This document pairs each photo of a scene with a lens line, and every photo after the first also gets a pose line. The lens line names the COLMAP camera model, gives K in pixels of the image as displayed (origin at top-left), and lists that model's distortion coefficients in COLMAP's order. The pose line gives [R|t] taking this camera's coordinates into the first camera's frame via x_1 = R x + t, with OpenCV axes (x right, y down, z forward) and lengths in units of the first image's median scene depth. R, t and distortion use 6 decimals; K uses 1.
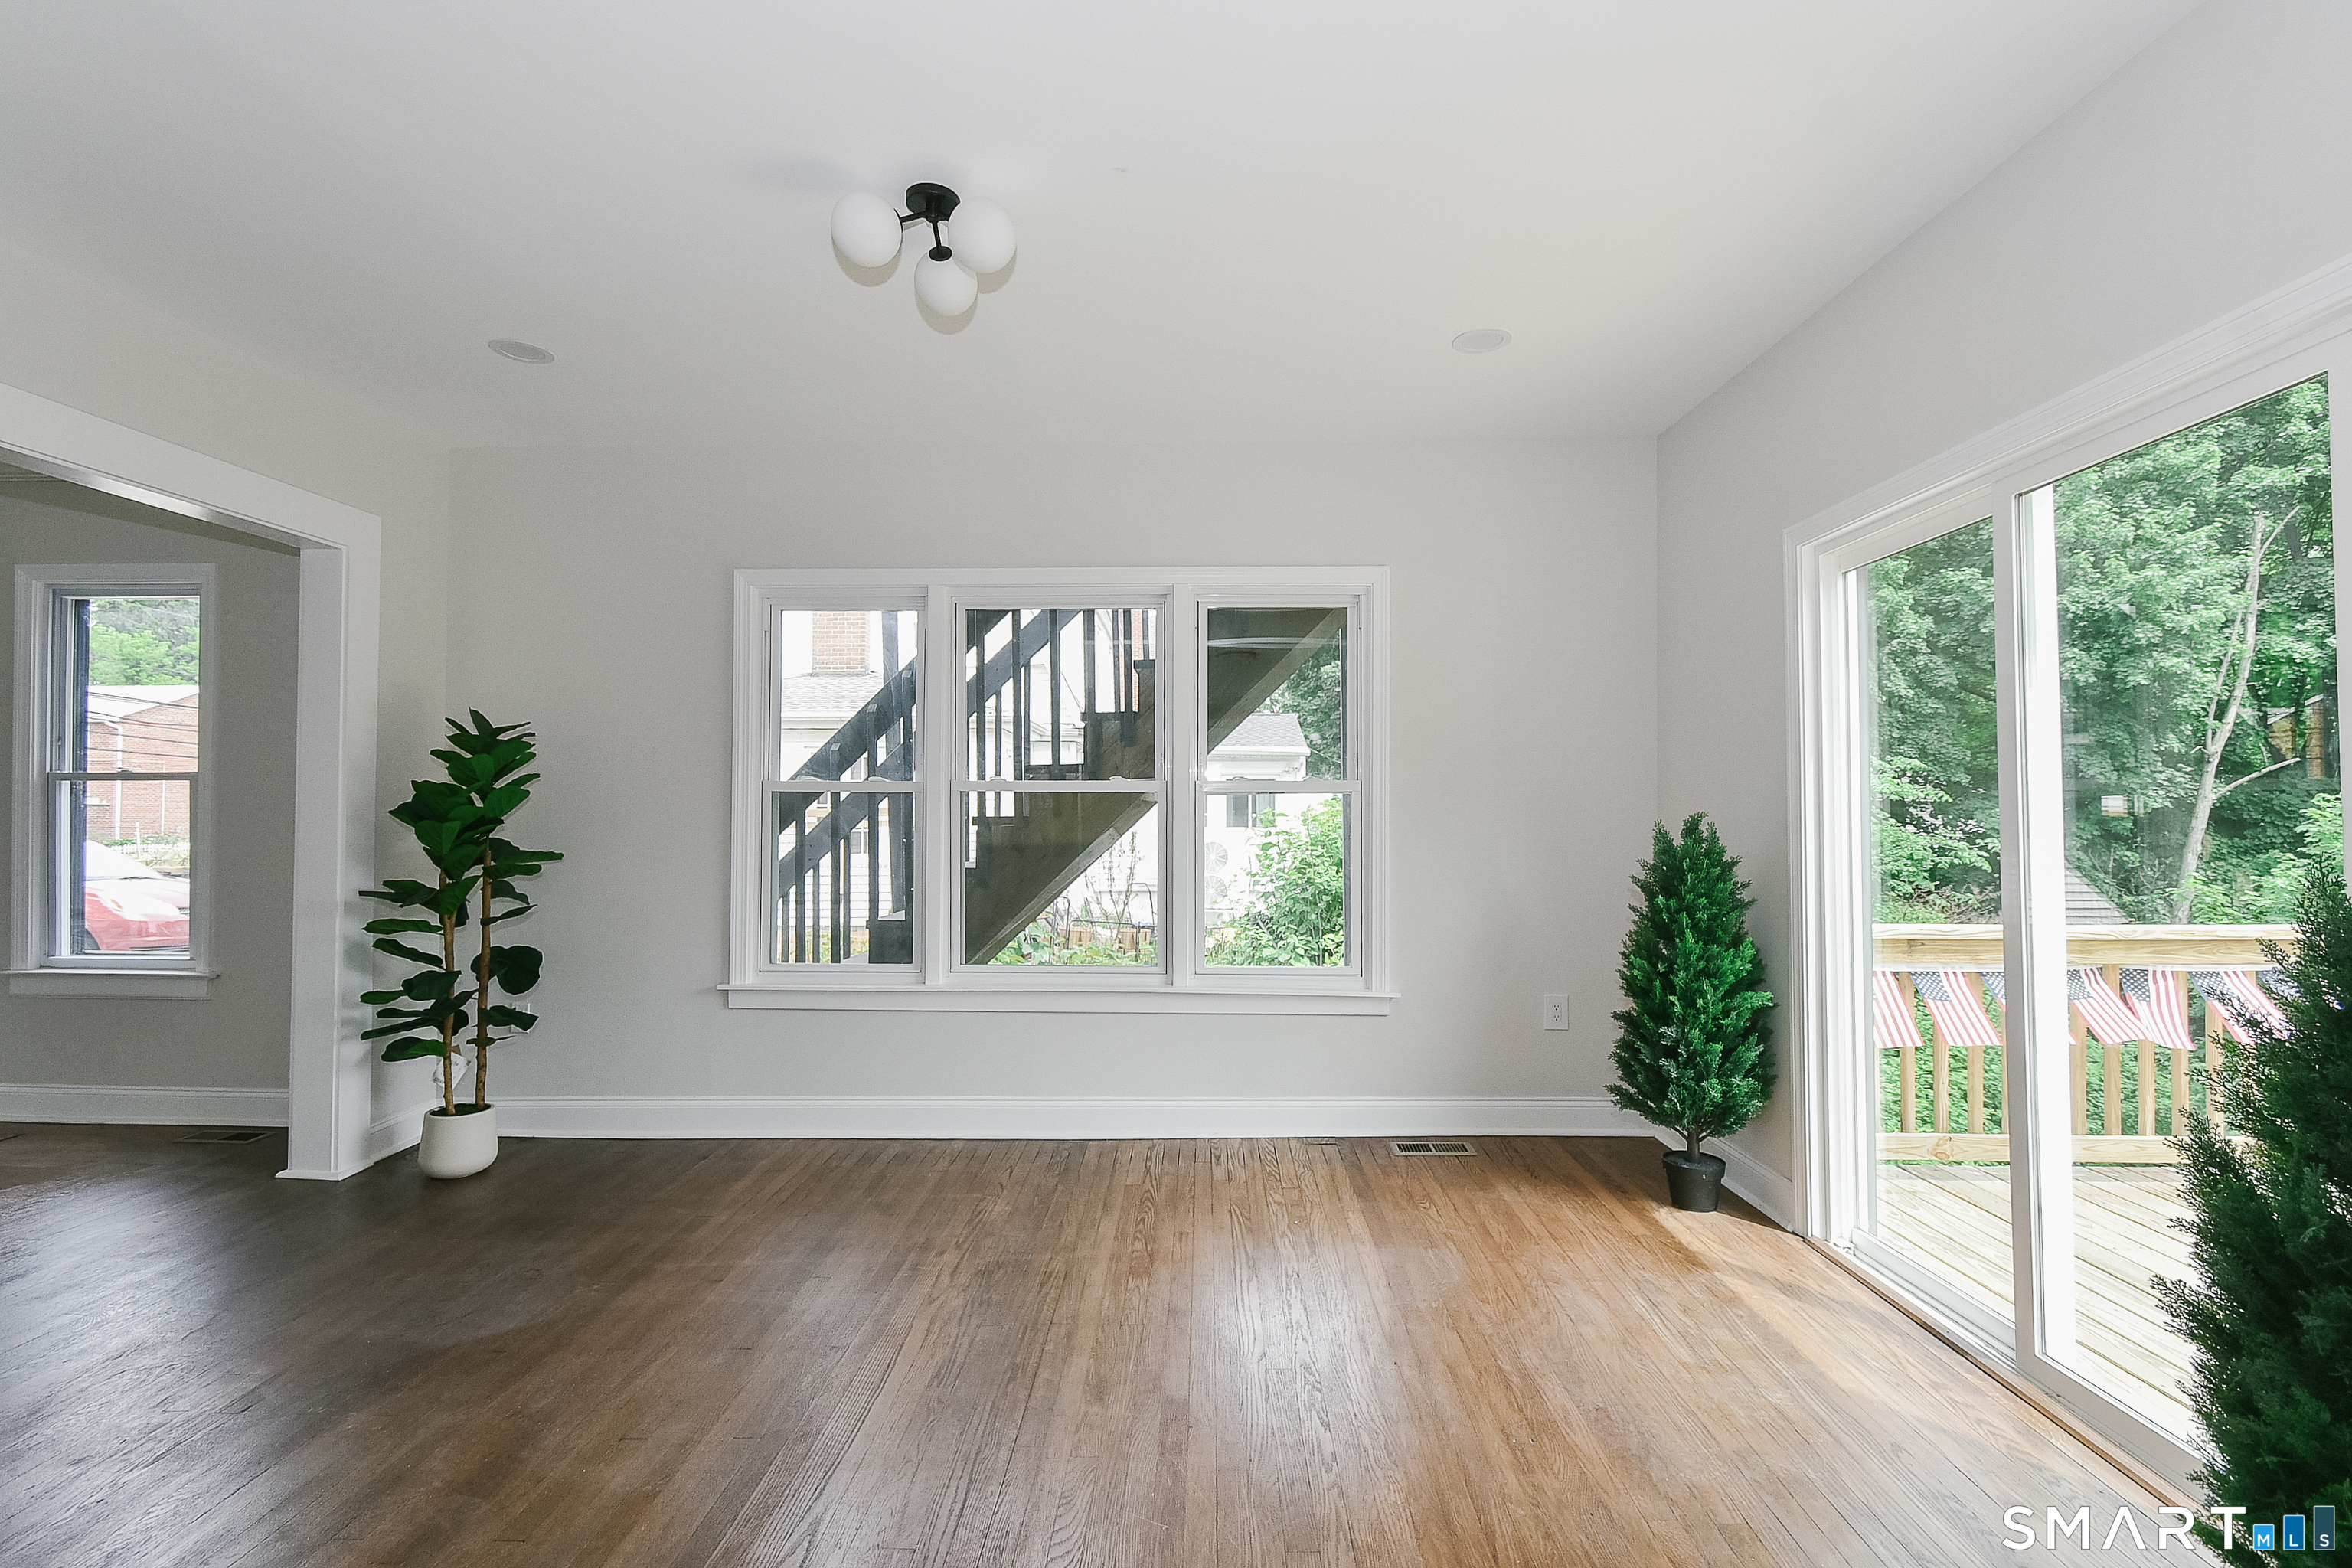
lens RADIAL K [[1050.8, 0, 1179.3], [0, 1050.8, 789.5], [0, 0, 1]] dist [0.010182, -0.004865]
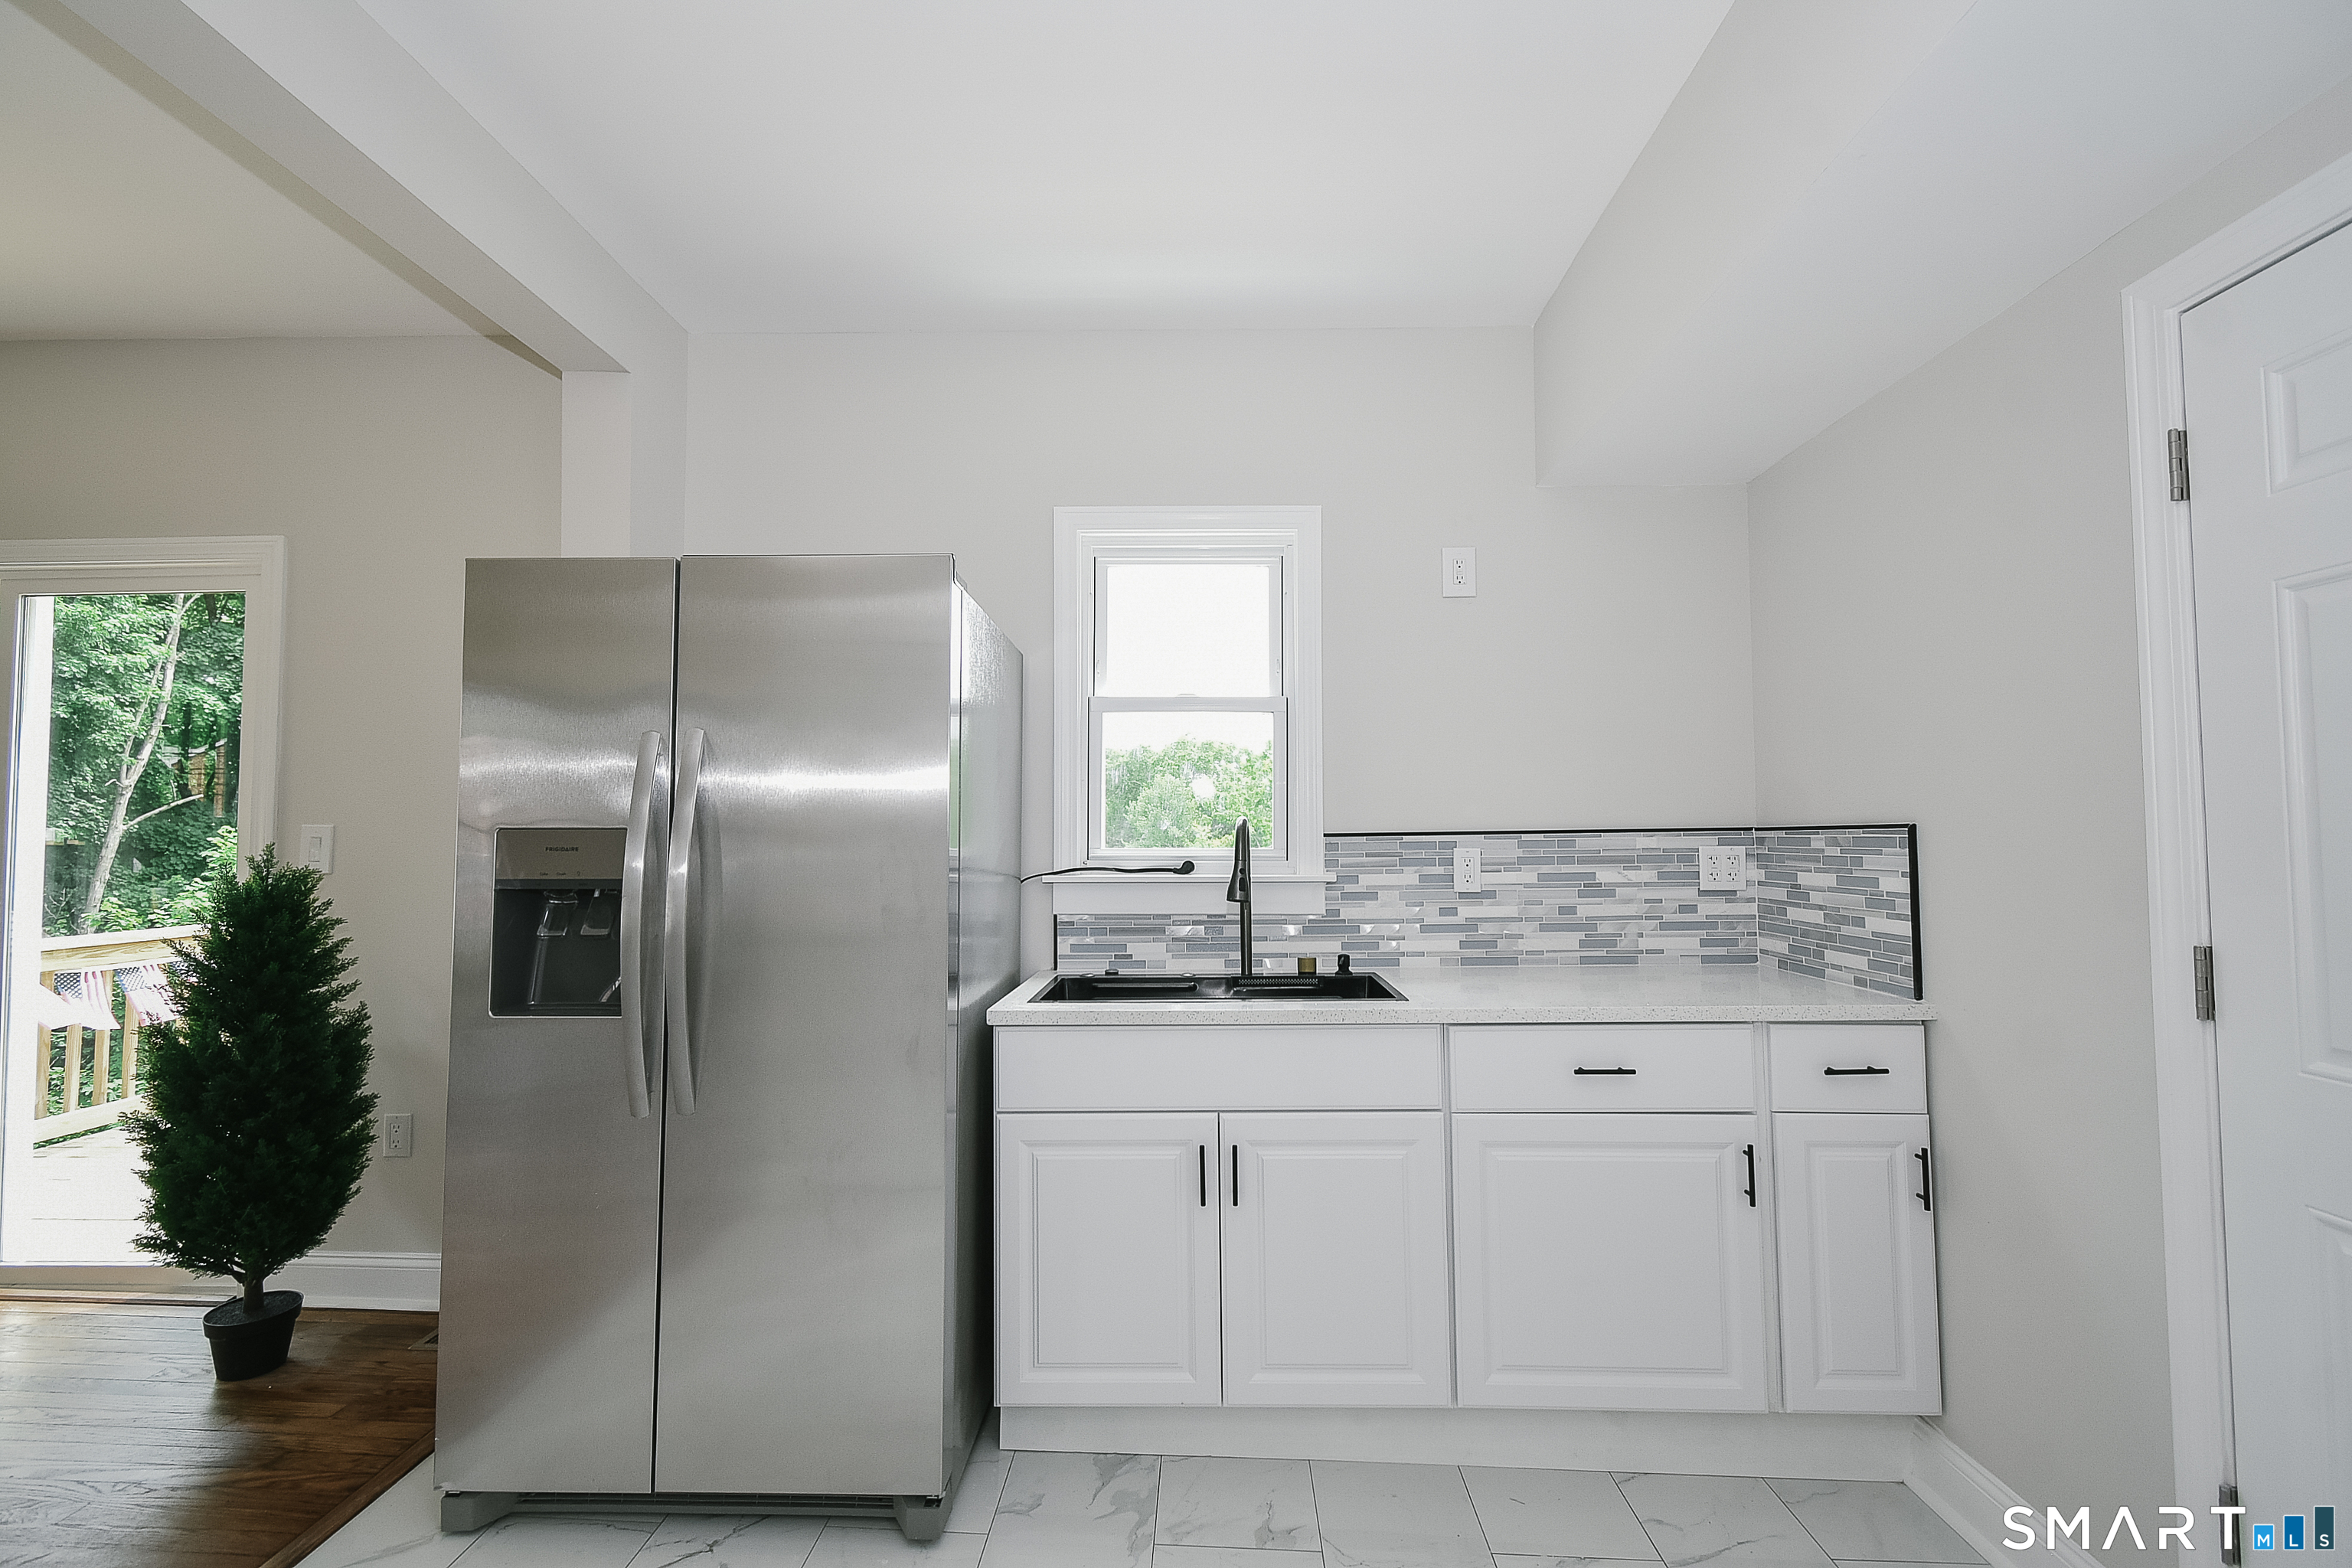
lens RADIAL K [[1050.8, 0, 1199.0], [0, 1050.8, 775.8], [0, 0, 1]] dist [0.010182, -0.004865]
pose [[-0.002149, 0.056519, 0.998399, -0.087566], [-0.013186, 0.998313, -0.056542, -0.000218], [-0.999911, -0.013287, -0.001400, -0.078566]]
